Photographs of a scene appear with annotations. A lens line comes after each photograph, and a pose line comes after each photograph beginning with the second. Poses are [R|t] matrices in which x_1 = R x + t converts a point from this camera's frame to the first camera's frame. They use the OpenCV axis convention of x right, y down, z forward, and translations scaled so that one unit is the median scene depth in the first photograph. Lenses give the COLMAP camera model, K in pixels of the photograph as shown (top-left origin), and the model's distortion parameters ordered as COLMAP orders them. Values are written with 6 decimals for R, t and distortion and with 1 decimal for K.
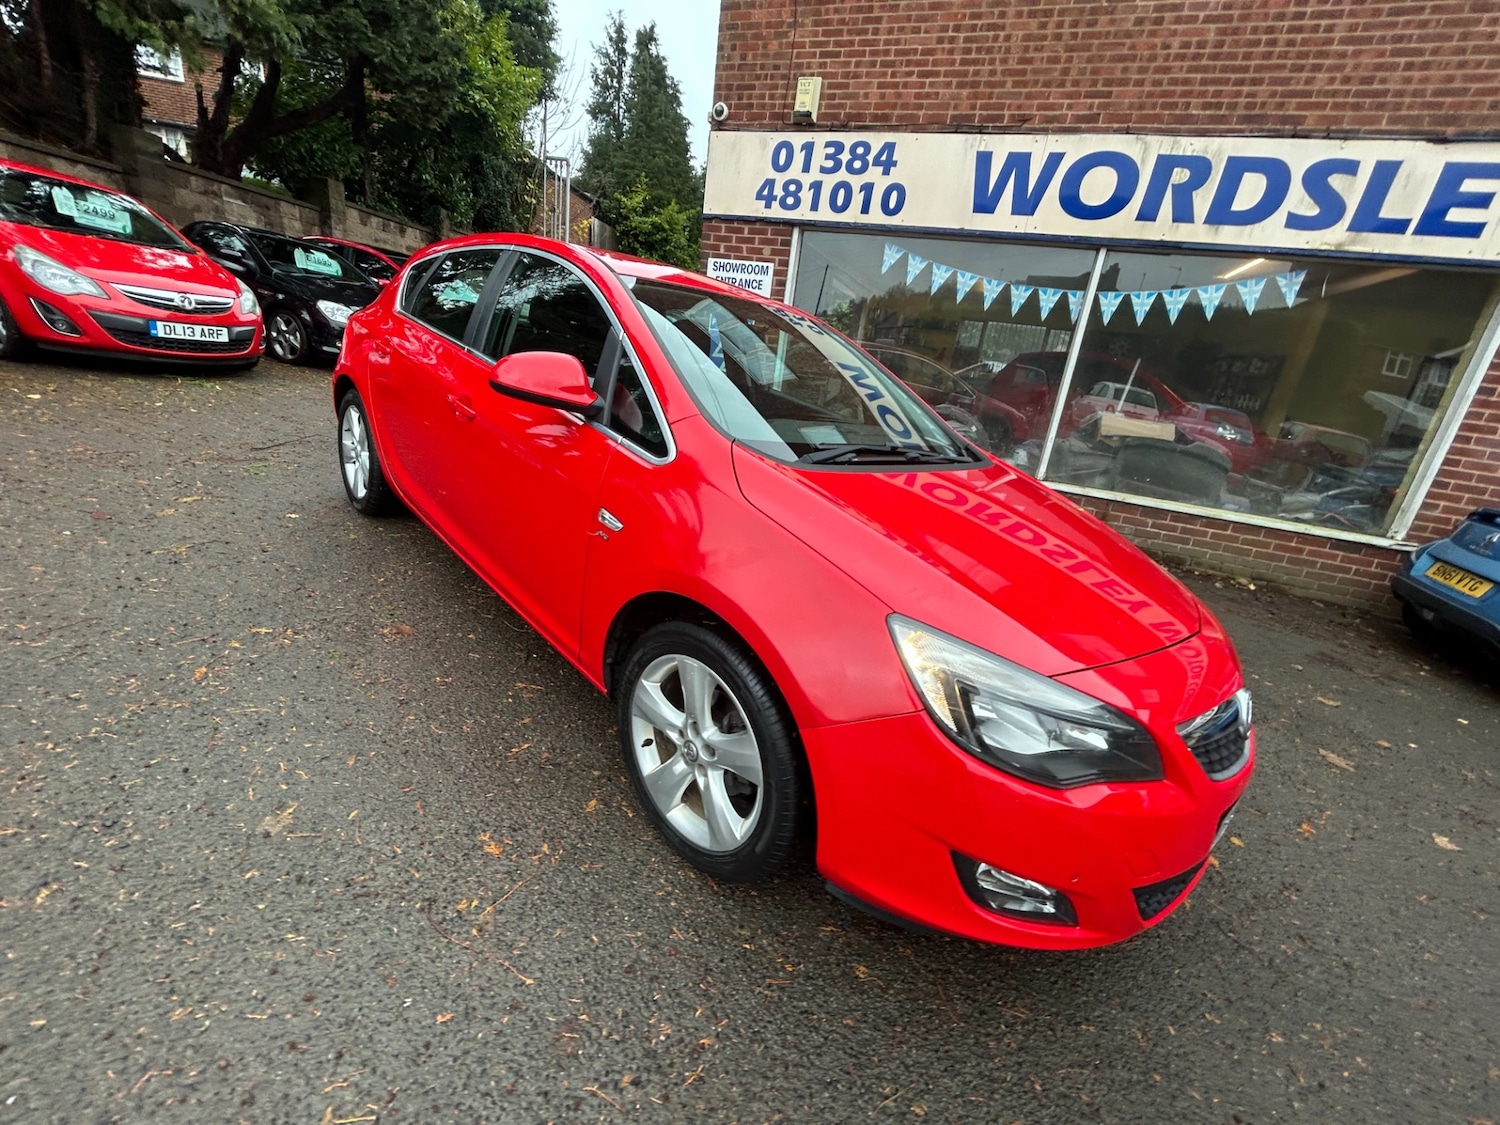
lens RADIAL K [[602.8, 0, 756.2], [0, 602.8, 559.2], [0, 0, 1]] dist [0.001140, -0.000799]
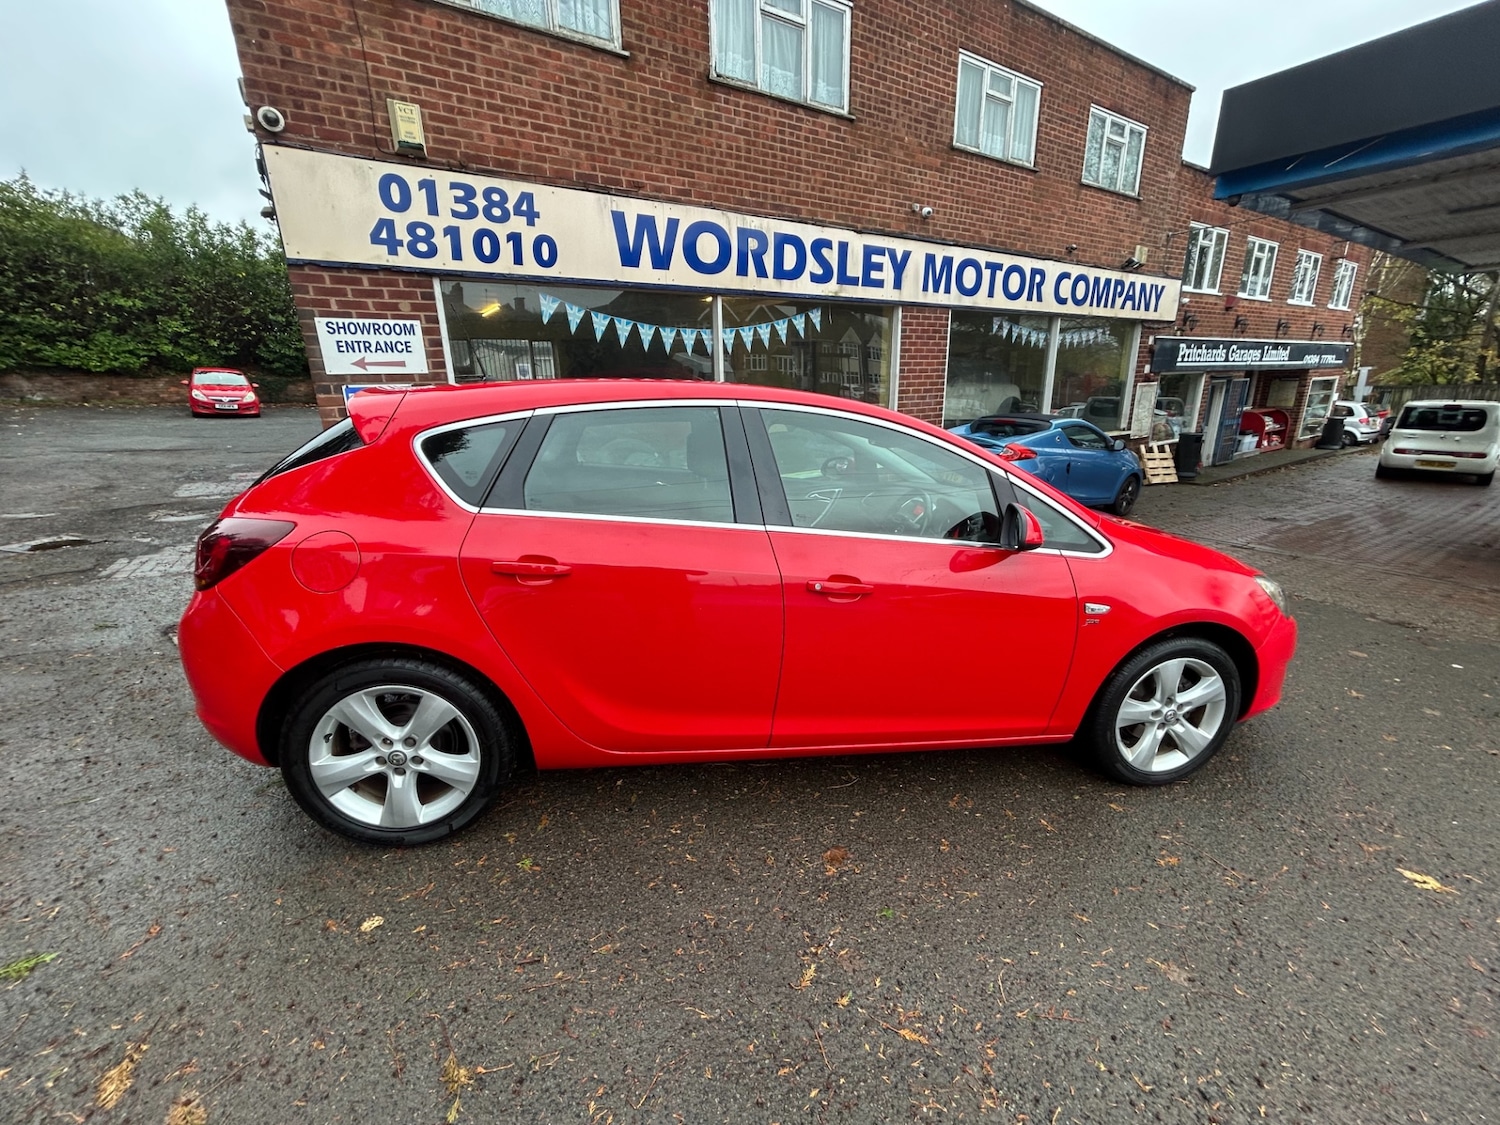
lens RADIAL K [[602.8, 0, 760.6], [0, 602.8, 555.8], [0, 0, 1]] dist [0.001140, -0.000799]
pose [[0.574069, -0.356162, 0.737288, -0.478064], [0.349950, 0.920782, 0.172323, -0.196325], [-0.740257, 0.159089, 0.653231, 0.192805]]
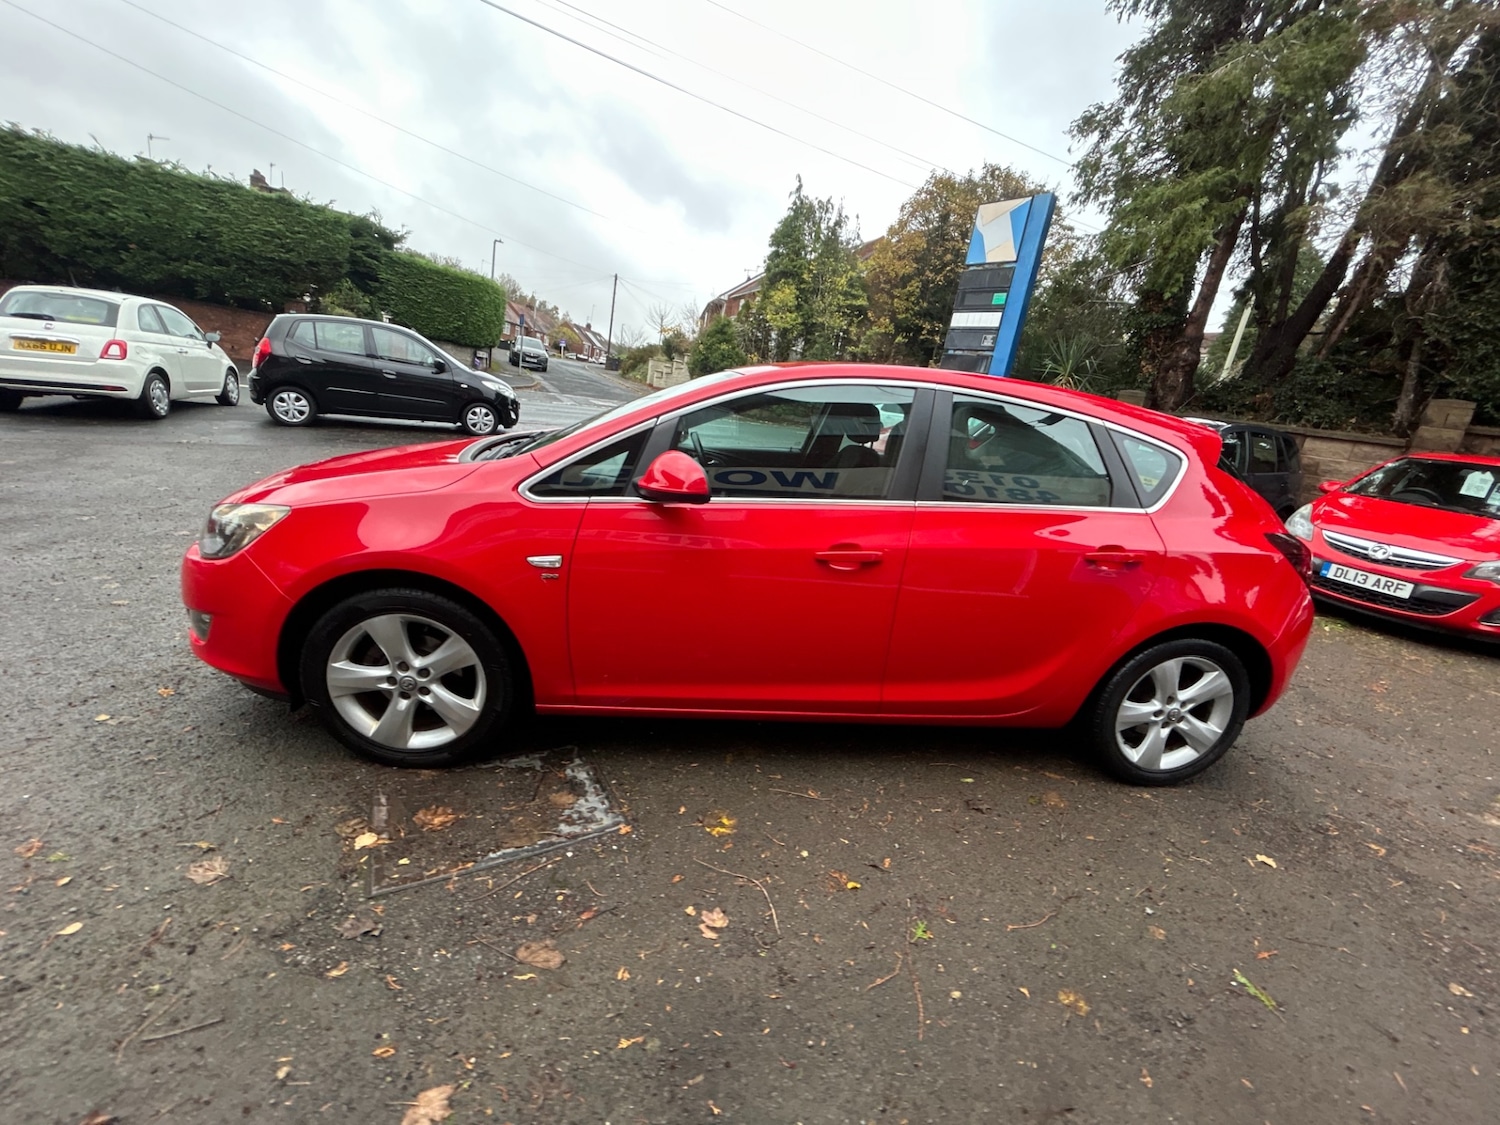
lens RADIAL K [[602.8, 0, 750.0], [0, 602.8, 556.2], [0, 0, 1]] dist [0.001140, -0.000799]
pose [[-0.603678, -0.038985, -0.796275, 0.368636], [-0.480283, 0.814992, 0.324214, -0.232174], [0.636318, 0.578159, -0.510717, 0.785615]]
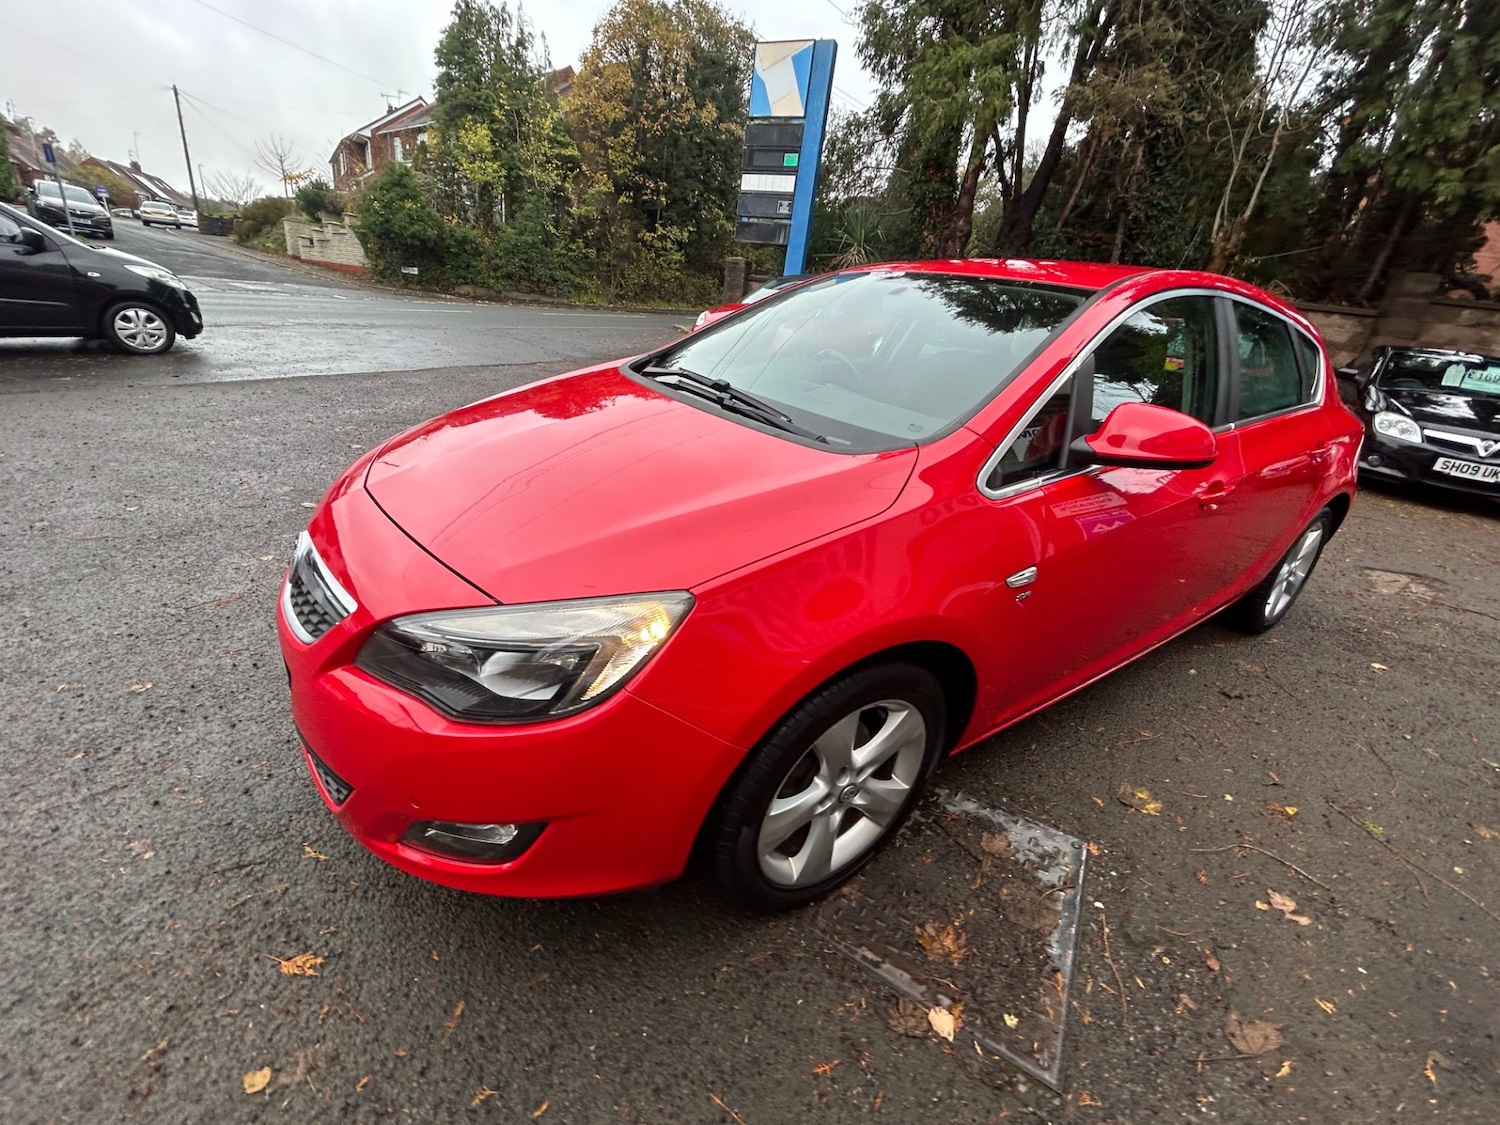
lens RADIAL K [[602.8, 0, 751.7], [0, 602.8, 557.6], [0, 0, 1]] dist [0.001140, -0.000799]
pose [[-0.193177, 0.207547, -0.958961, 0.425137], [-0.457986, 0.845288, 0.275203, -0.084691], [0.867716, 0.492354, -0.068237, 0.448636]]
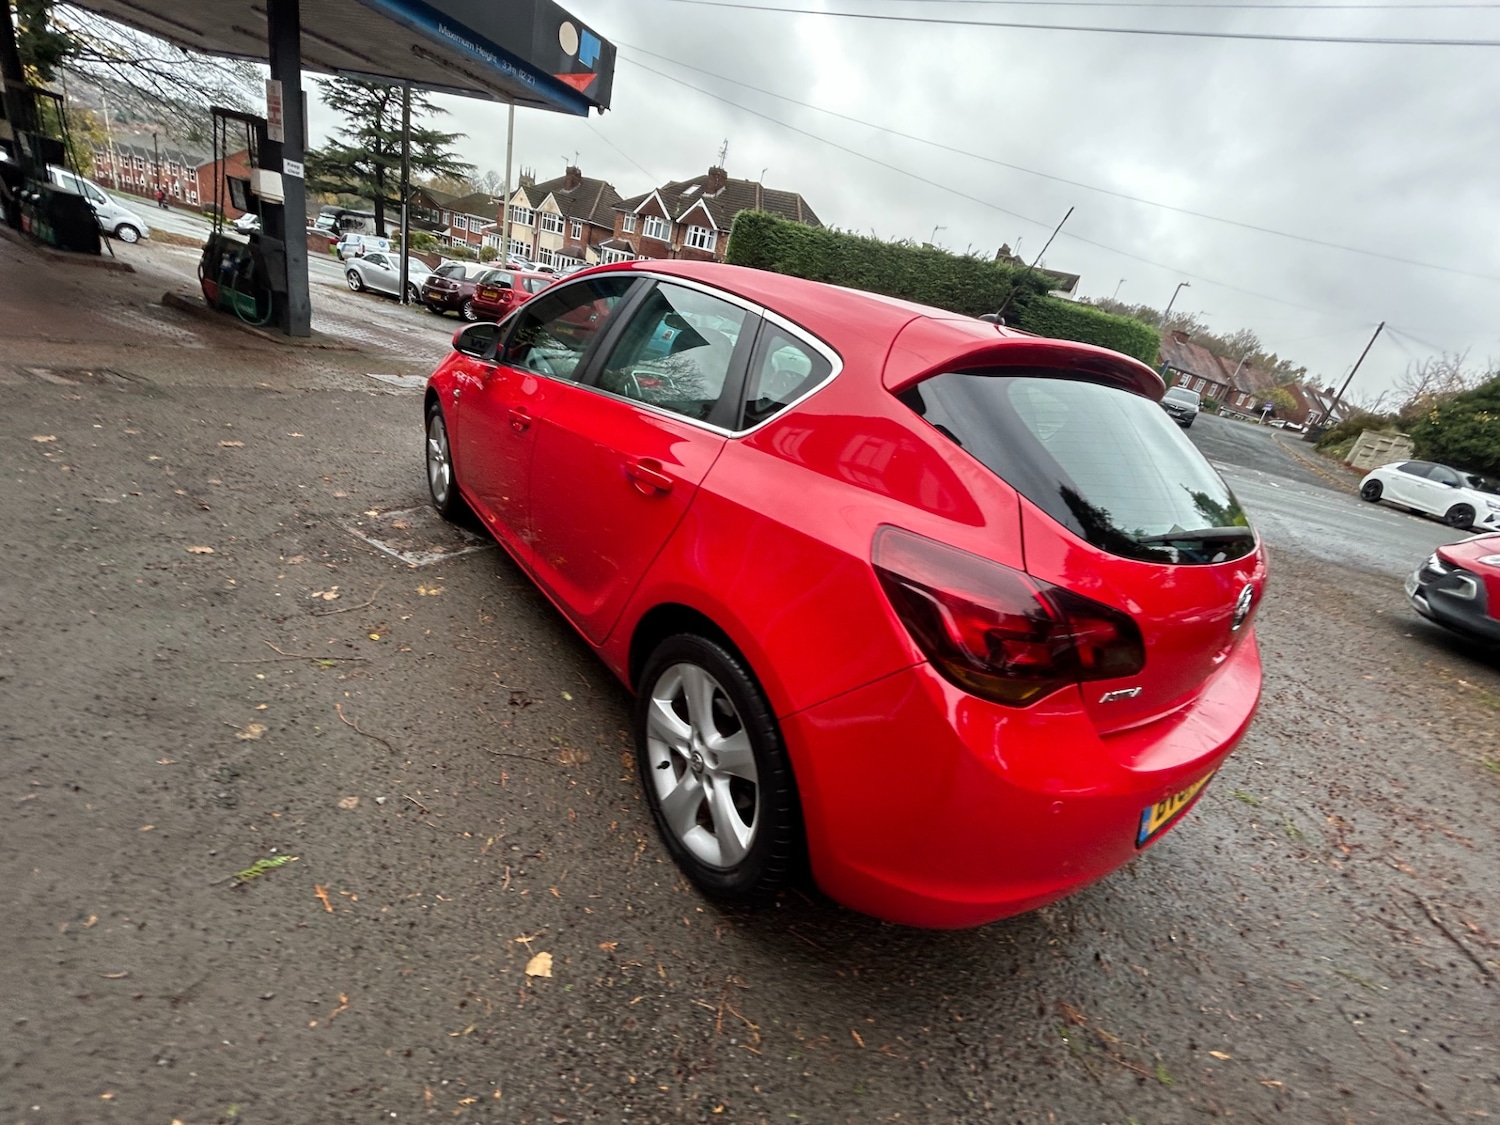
lens RADIAL K [[602.8, 0, 749.4], [0, 602.8, 554.1], [0, 0, 1]] dist [0.001140, -0.000799]
pose [[-0.919145, -0.393778, 0.010563, -0.147159], [-0.289809, 0.694139, 0.658924, -0.398015], [-0.266802, 0.602586, -0.752135, 0.966672]]
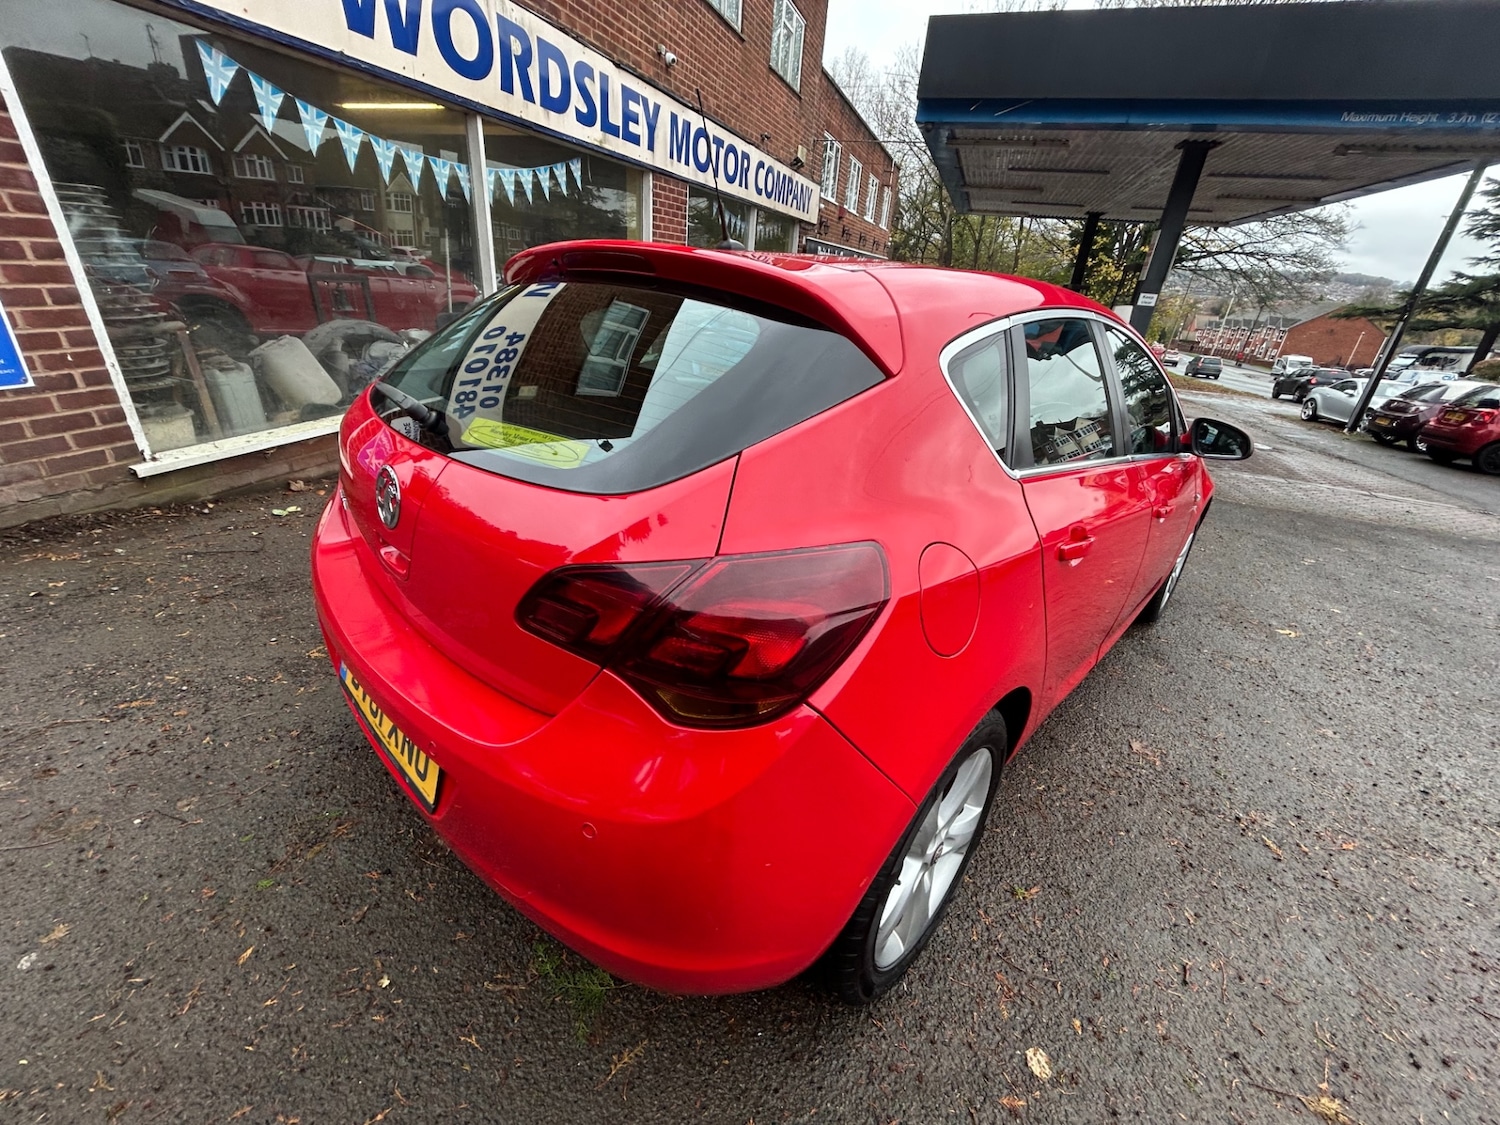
lens RADIAL K [[602.8, 0, 757.9], [0, 602.8, 553.7], [0, 0, 1]] dist [0.001140, -0.000799]
pose [[-0.012187, -0.537699, 0.843049, -0.517559], [0.250592, 0.814563, 0.523154, -0.338563], [-0.968016, 0.217637, 0.124816, 0.605720]]
